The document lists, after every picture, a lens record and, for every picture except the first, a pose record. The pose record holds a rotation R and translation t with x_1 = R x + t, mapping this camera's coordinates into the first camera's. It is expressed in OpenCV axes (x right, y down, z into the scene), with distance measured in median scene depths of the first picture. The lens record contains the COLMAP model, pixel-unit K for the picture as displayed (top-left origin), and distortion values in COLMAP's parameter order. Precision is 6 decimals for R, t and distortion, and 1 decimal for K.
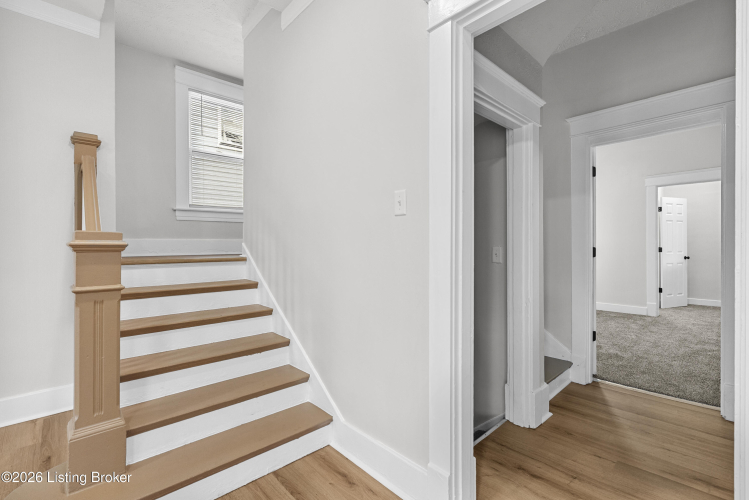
lens RADIAL K [[342.8, 0, 375.5], [0, 342.8, 247.8], [0, 0, 1]] dist [-0.000382, 0.000628]
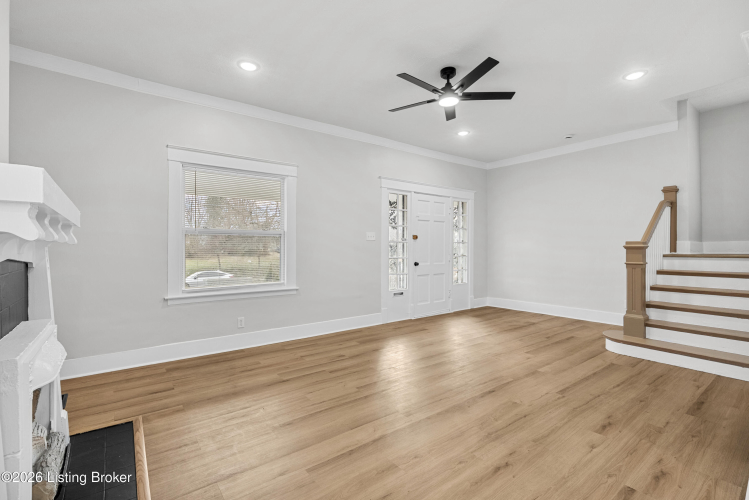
lens RADIAL K [[342.8, 0, 376.4], [0, 342.8, 247.5], [0, 0, 1]] dist [-0.000382, 0.000628]
pose [[-0.078225, 0.004843, -0.996924, 1.133508], [-0.007517, 0.999957, 0.005448, -0.000262], [0.996907, 0.007920, -0.078185, -0.437851]]
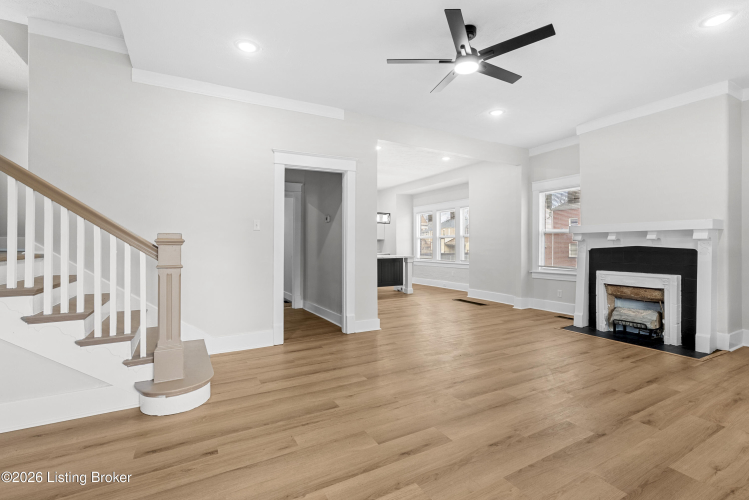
lens RADIAL K [[342.8, 0, 372.8], [0, 342.8, 246.5], [0, 0, 1]] dist [-0.000382, 0.000628]
pose [[0.226860, 0.002122, 0.973925, -1.344146], [0.009419, 0.999946, -0.004372, 0.021105], [-0.973882, 0.010165, 0.226828, -0.215639]]
